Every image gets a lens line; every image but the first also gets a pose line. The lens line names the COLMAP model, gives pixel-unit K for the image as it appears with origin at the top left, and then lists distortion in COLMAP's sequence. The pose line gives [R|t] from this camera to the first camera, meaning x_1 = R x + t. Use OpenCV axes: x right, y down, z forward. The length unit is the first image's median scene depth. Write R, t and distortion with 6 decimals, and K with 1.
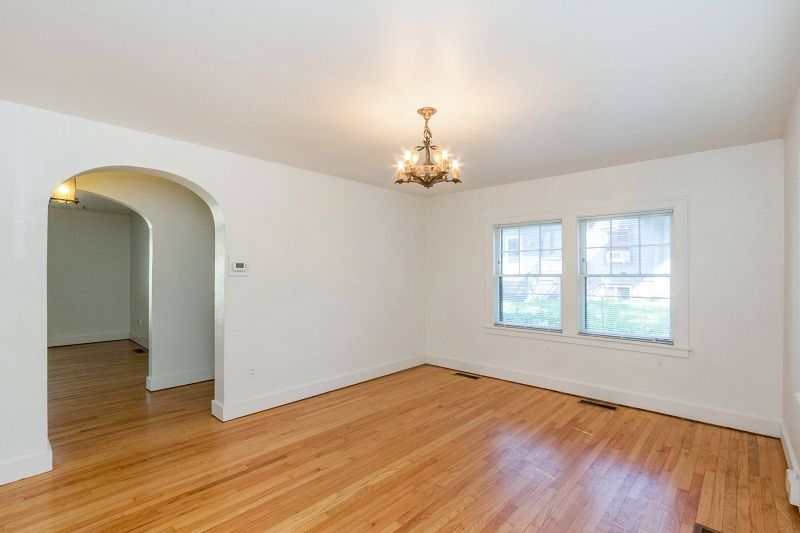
lens RADIAL K [[377.1, 0, 399.5], [0, 377.1, 272.9], [0, 0, 1]] dist [0.001186, 0.000325]
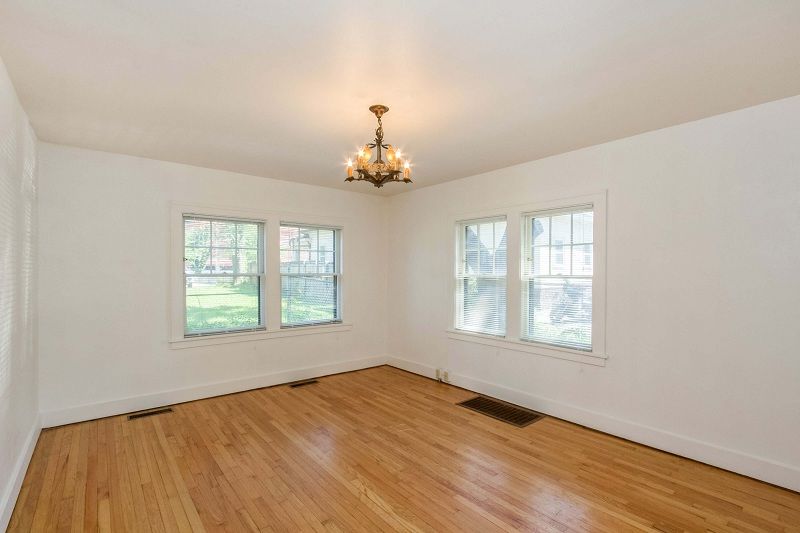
lens RADIAL K [[377.1, 0, 399.5], [0, 377.1, 272.9], [0, 0, 1]] dist [0.001186, 0.000325]
pose [[0.156409, -0.006359, 0.987672, -0.615310], [0.000851, 0.999980, 0.006303, -0.005491], [-0.987692, -0.000145, 0.156412, 0.539847]]
